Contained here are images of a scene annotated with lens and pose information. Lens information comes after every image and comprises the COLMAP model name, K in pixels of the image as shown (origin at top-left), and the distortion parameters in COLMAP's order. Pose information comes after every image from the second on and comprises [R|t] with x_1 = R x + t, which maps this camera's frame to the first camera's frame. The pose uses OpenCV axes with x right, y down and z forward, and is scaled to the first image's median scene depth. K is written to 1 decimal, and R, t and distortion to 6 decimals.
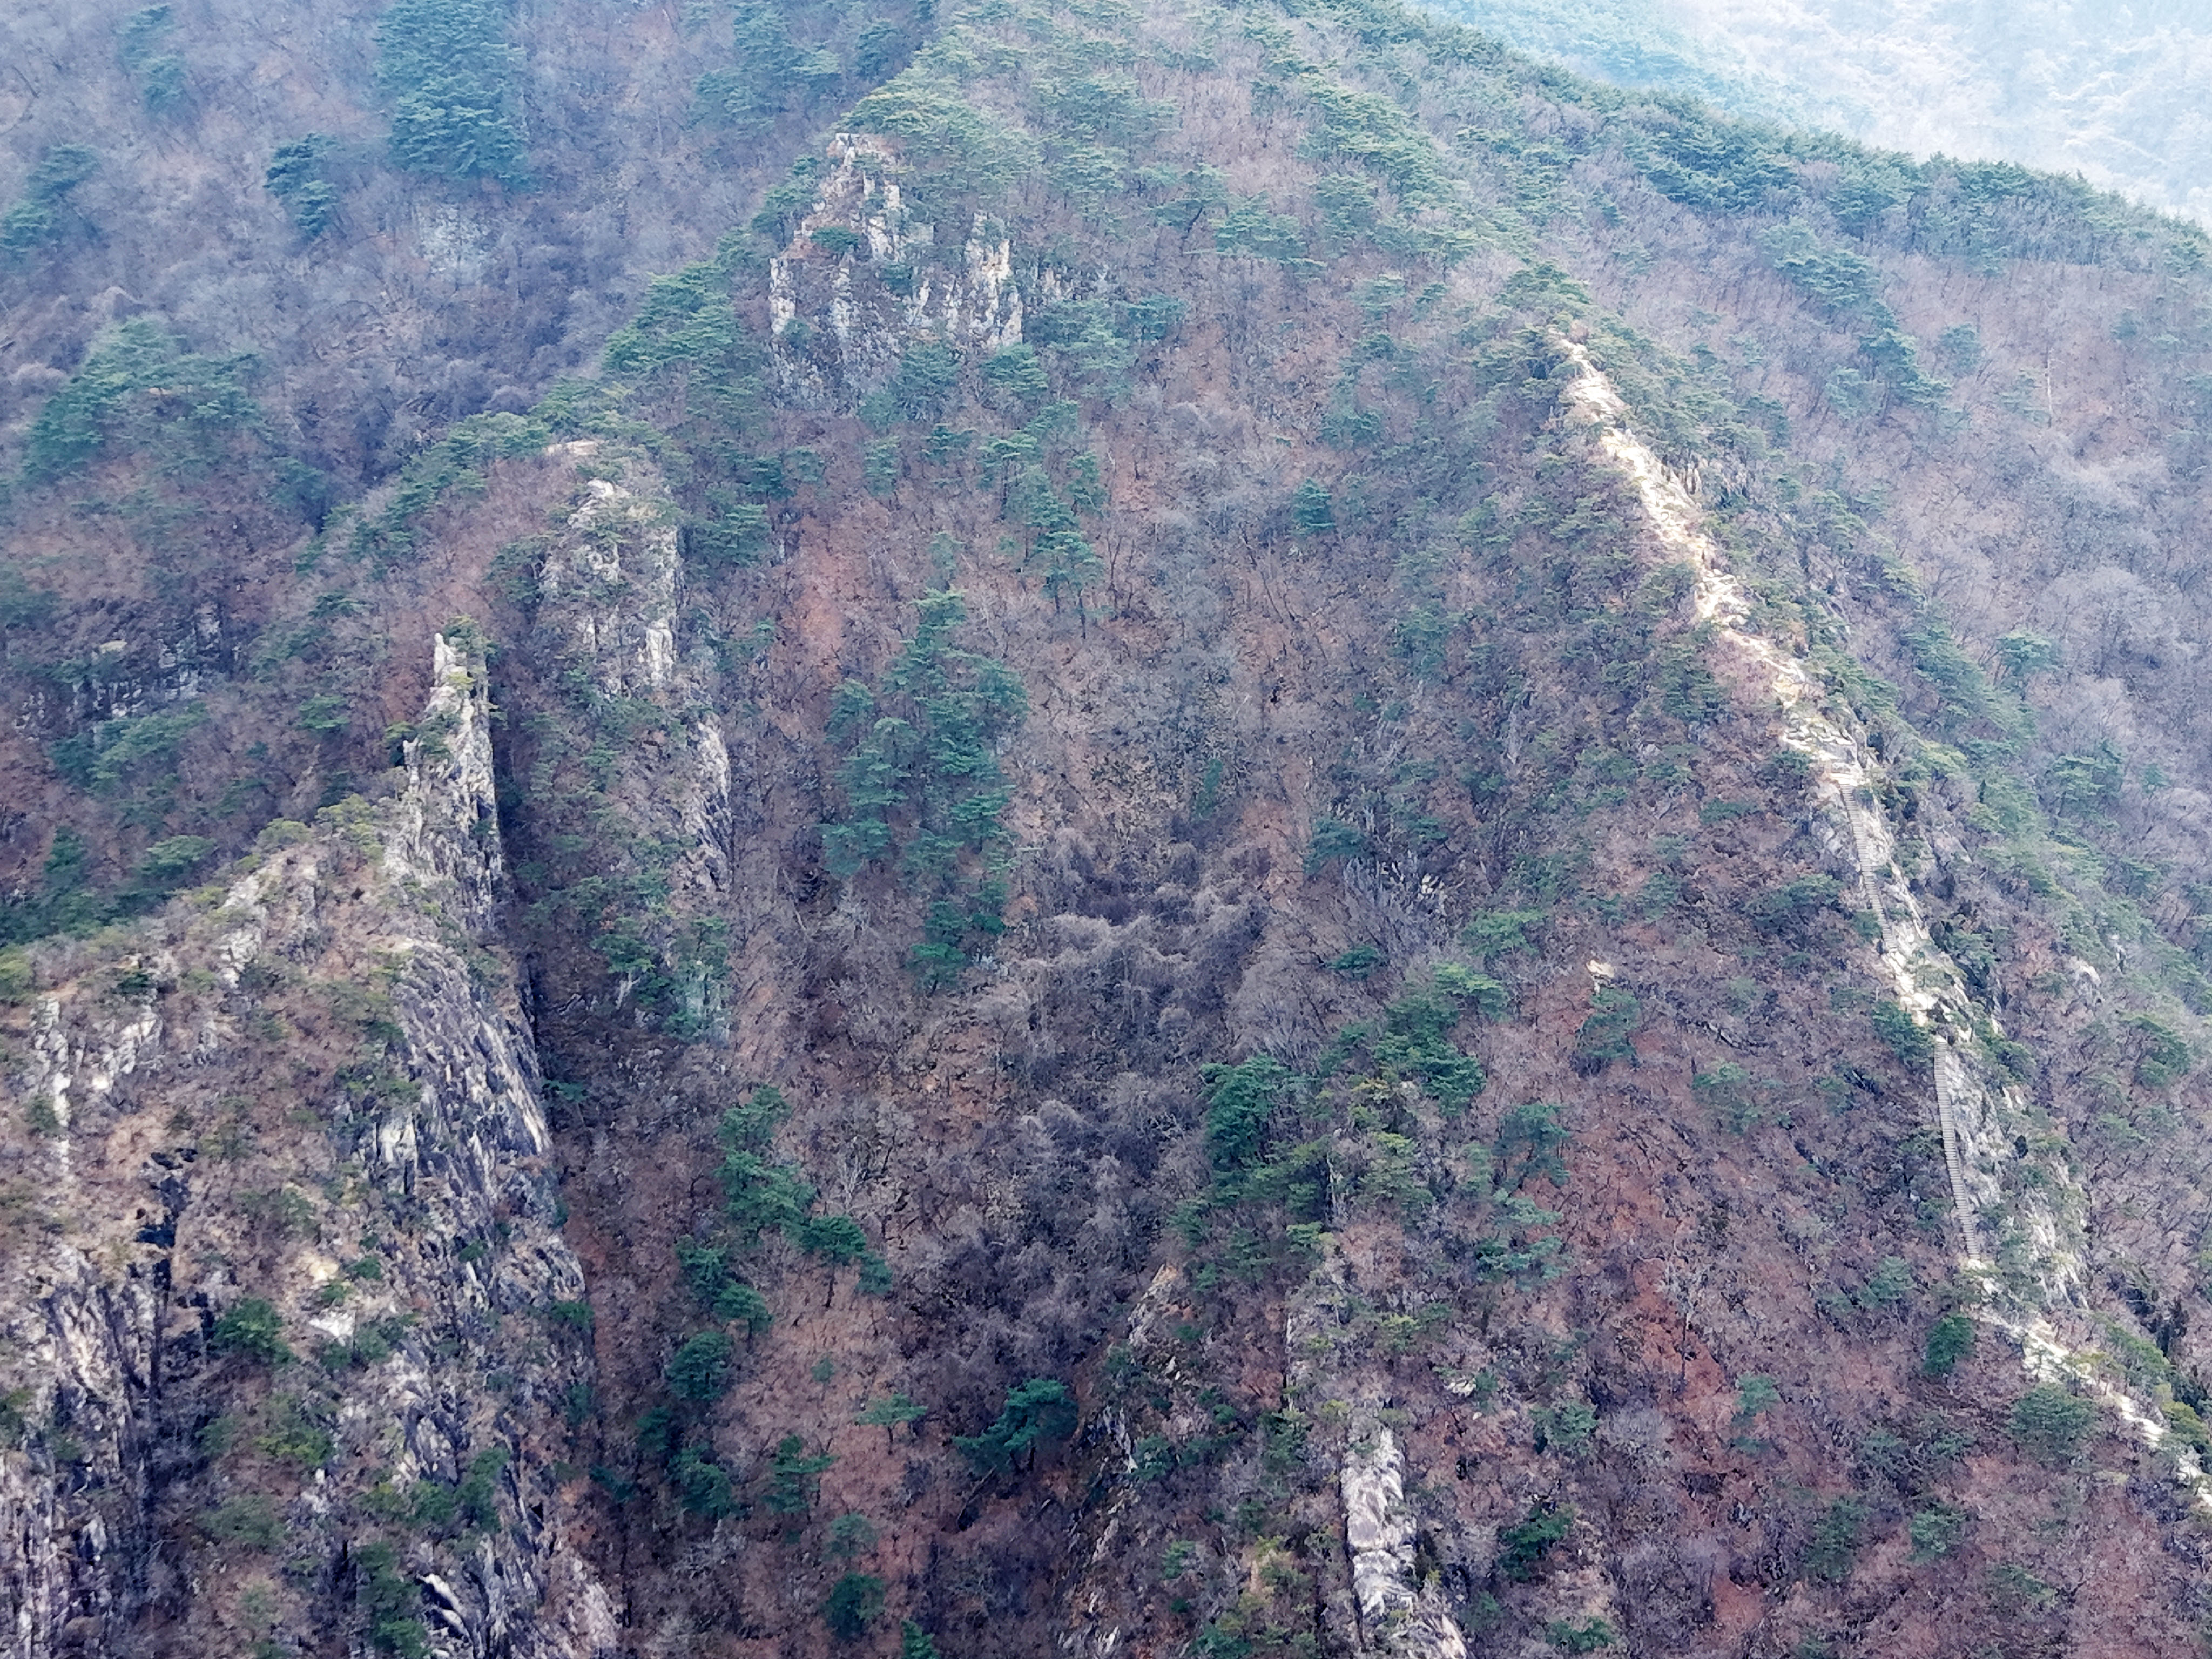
lens RADIAL K [[4387.7, 0, 1117.8], [0, 4387.7, 840.2], [0, 0, 1]] dist [0.296878, -1.567826]
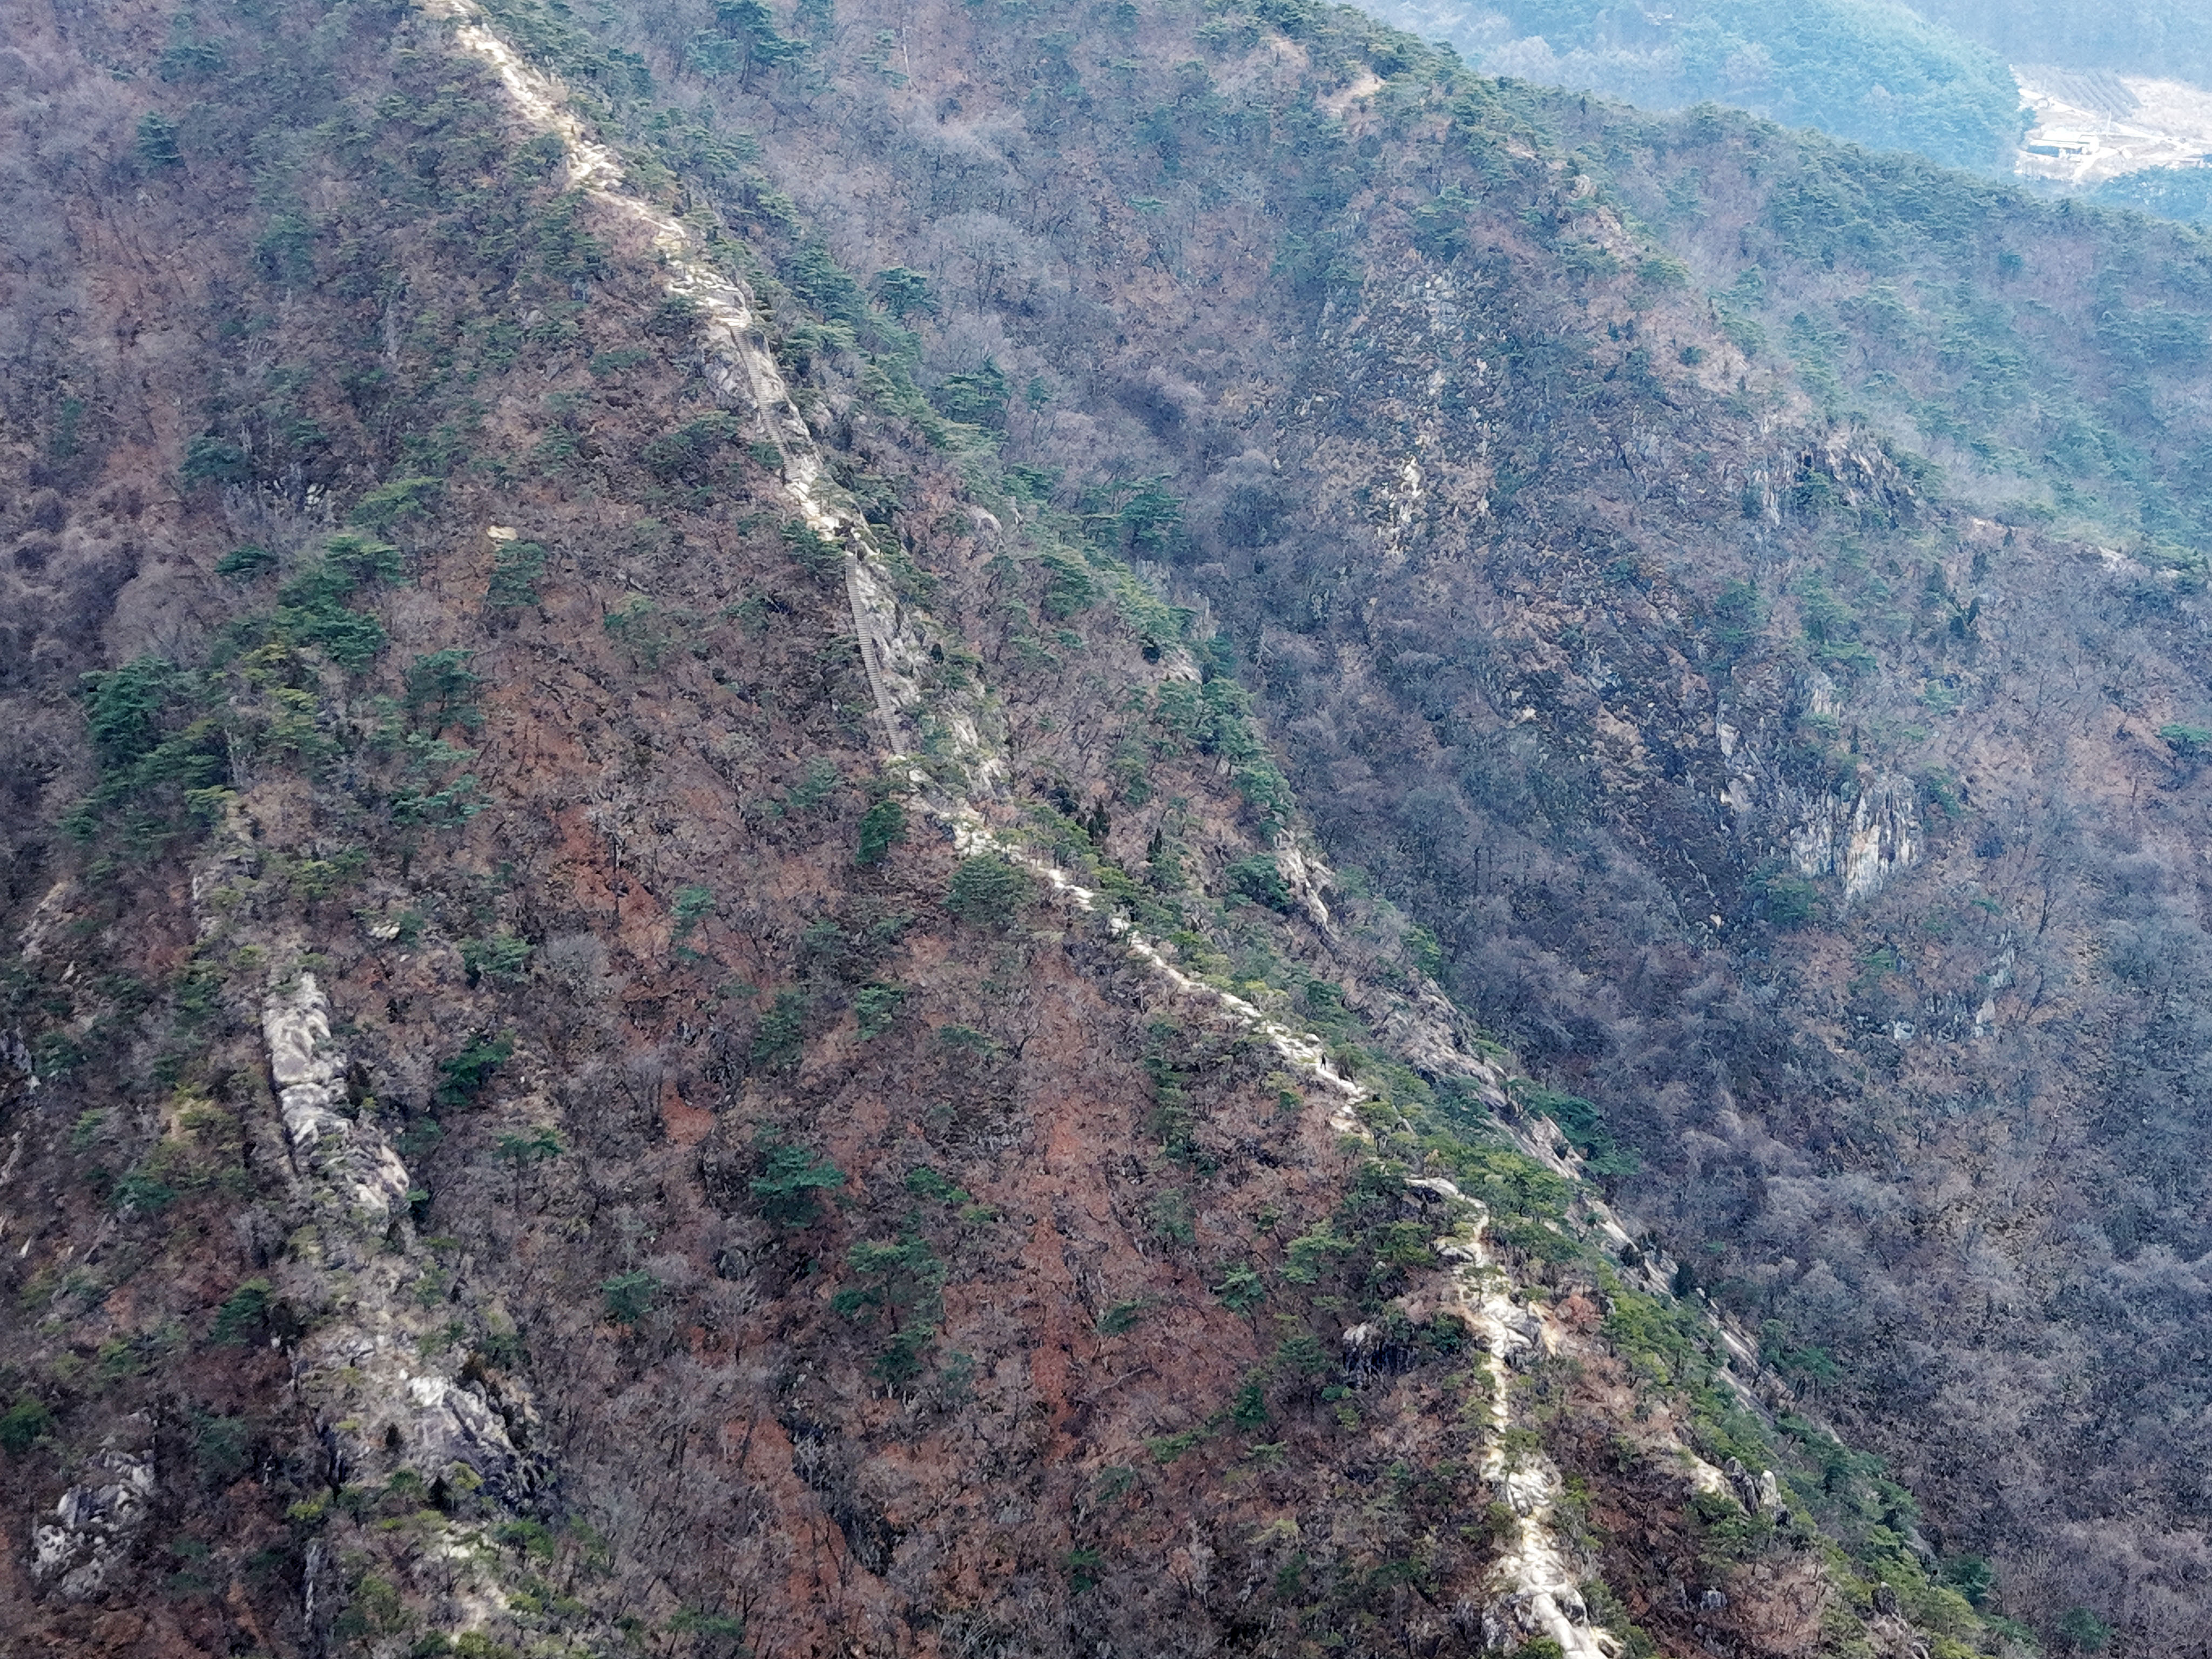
lens RADIAL K [[4387.7, 0, 1117.8], [0, 4387.7, 840.2], [0, 0, 1]] dist [0.296878, -1.567826]
pose [[0.967087, -0.075617, 0.242950, 0.000414], [0.078618, 0.996901, -0.002666, 0.108942], [-0.241996, 0.021679, 0.970035, 0.032769]]
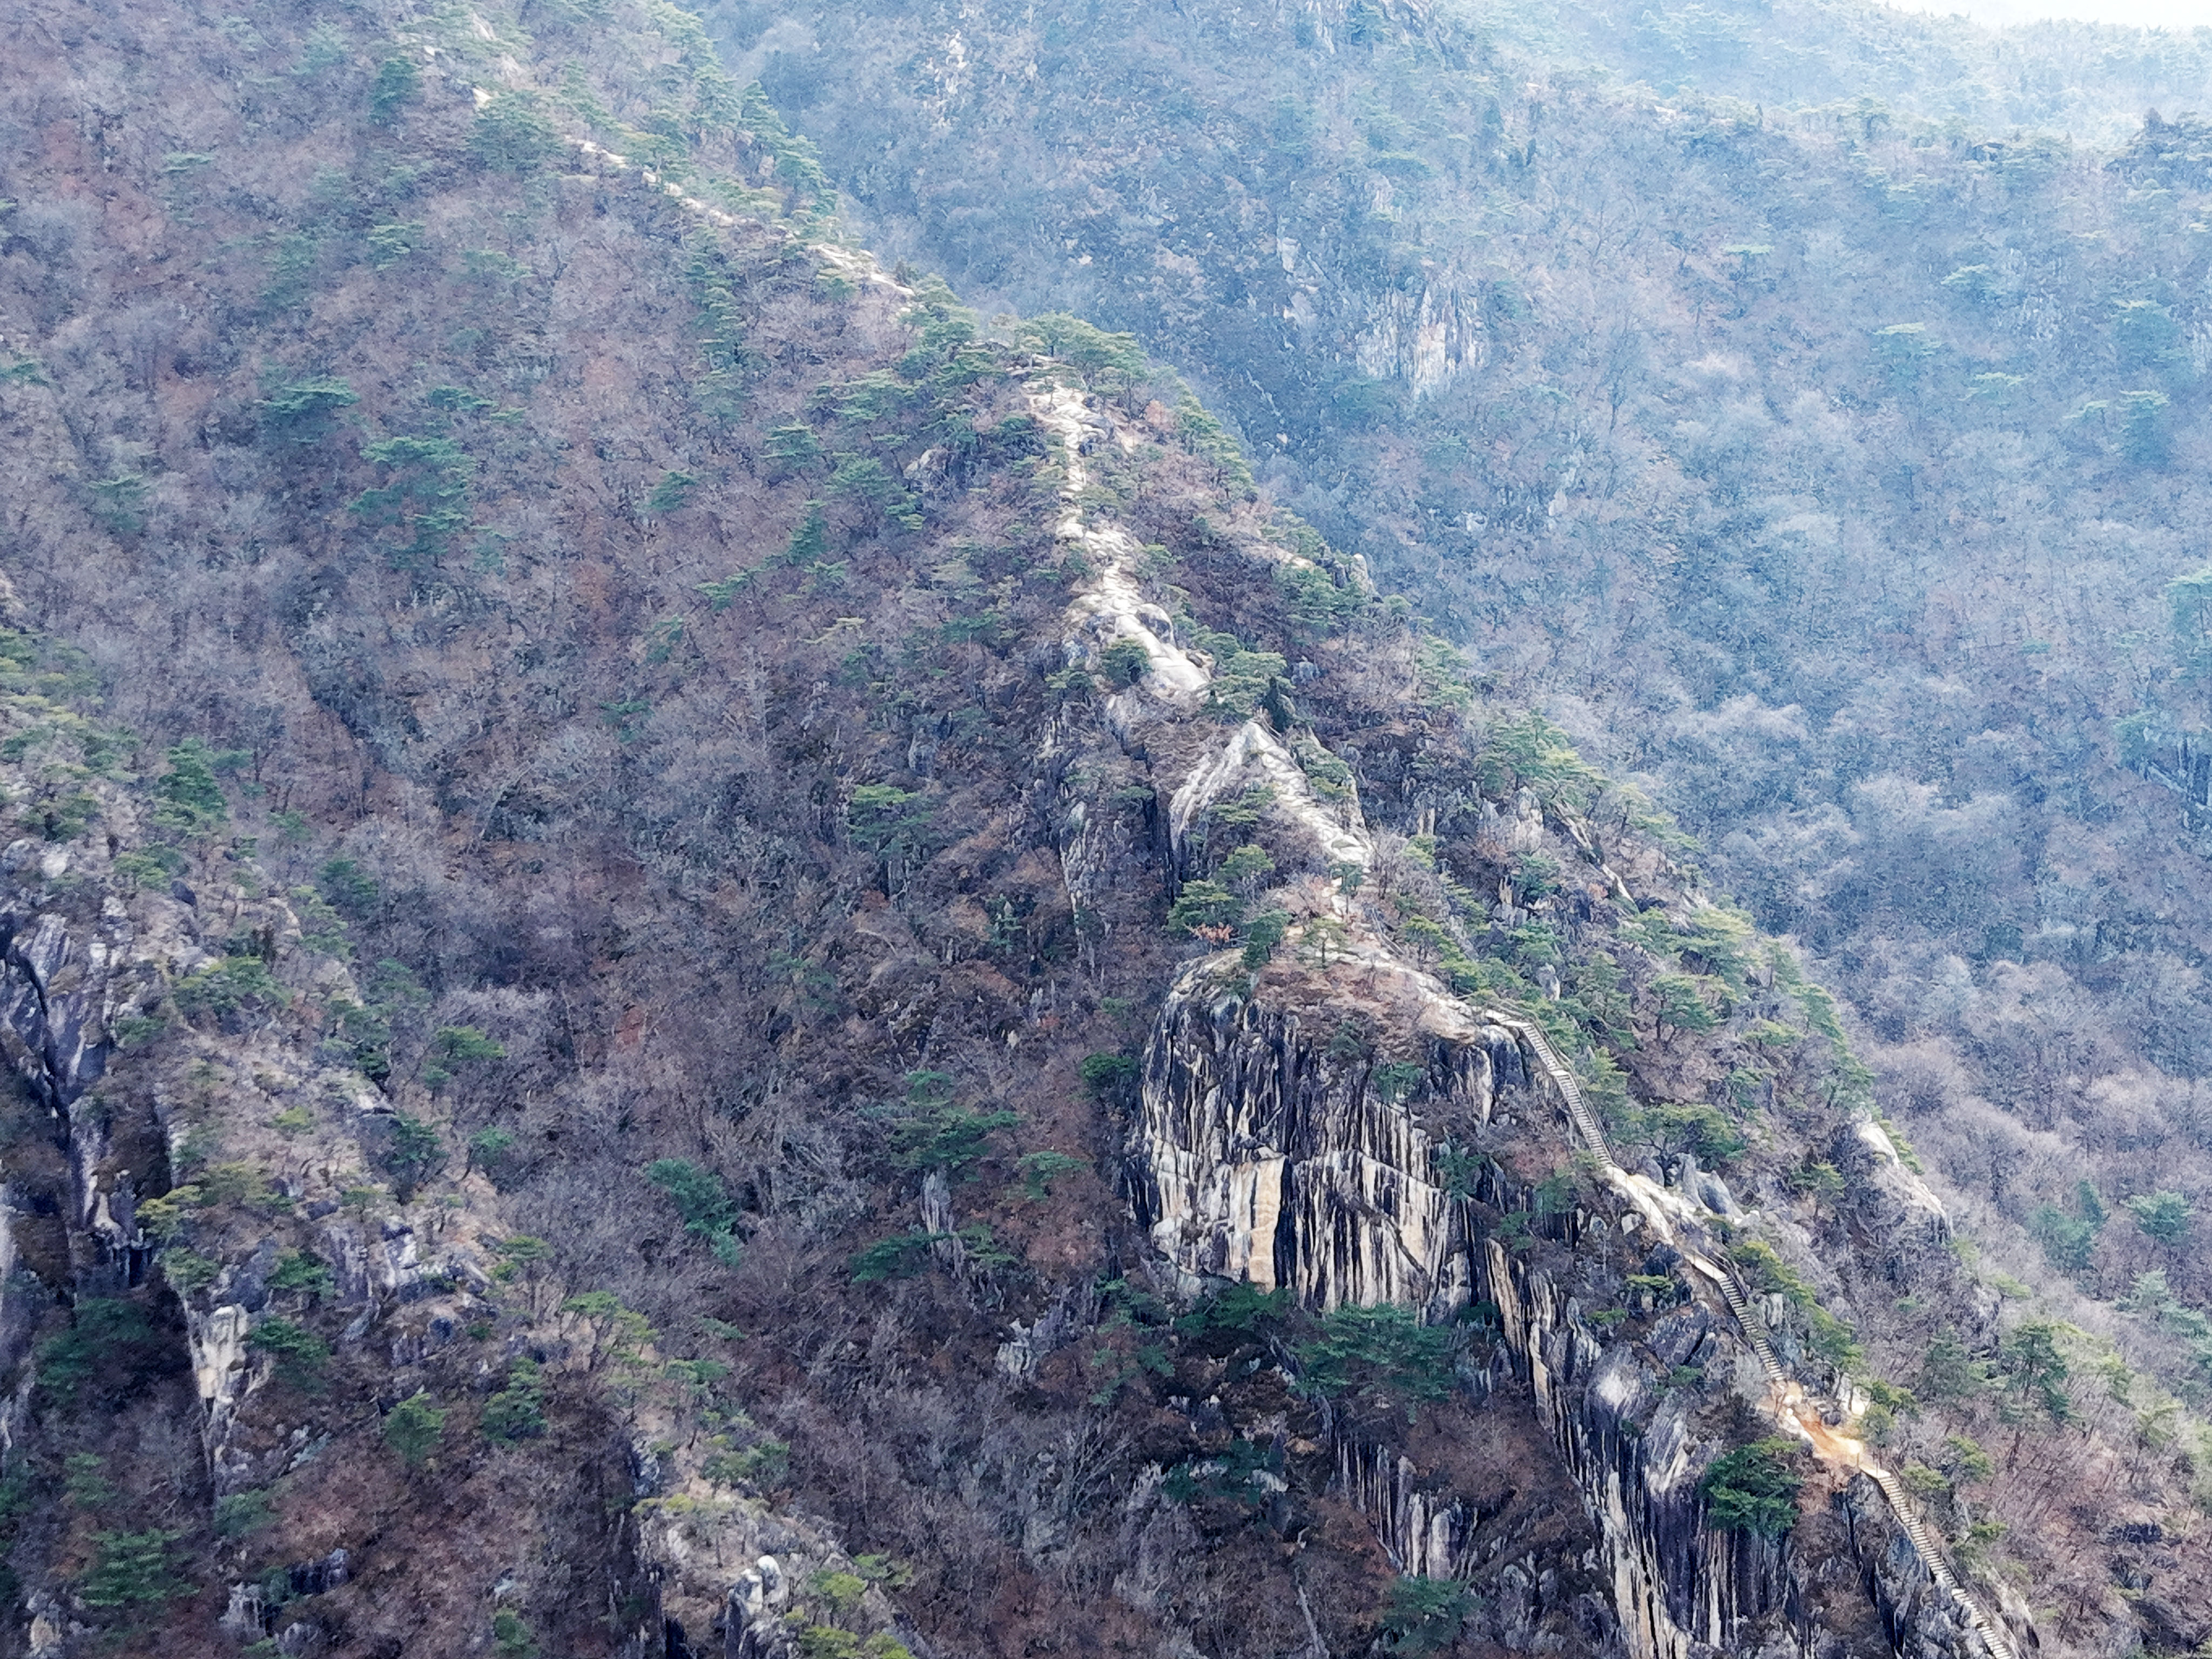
lens RADIAL K [[4387.7, 0, 1117.8], [0, 4387.7, 840.2], [0, 0, 1]] dist [0.296878, -1.567826]
pose [[0.935298, -0.076675, 0.345454, -0.000996], [0.106520, 0.991967, -0.068227, 0.308084], [-0.337448, 0.100610, 0.935952, 0.095427]]
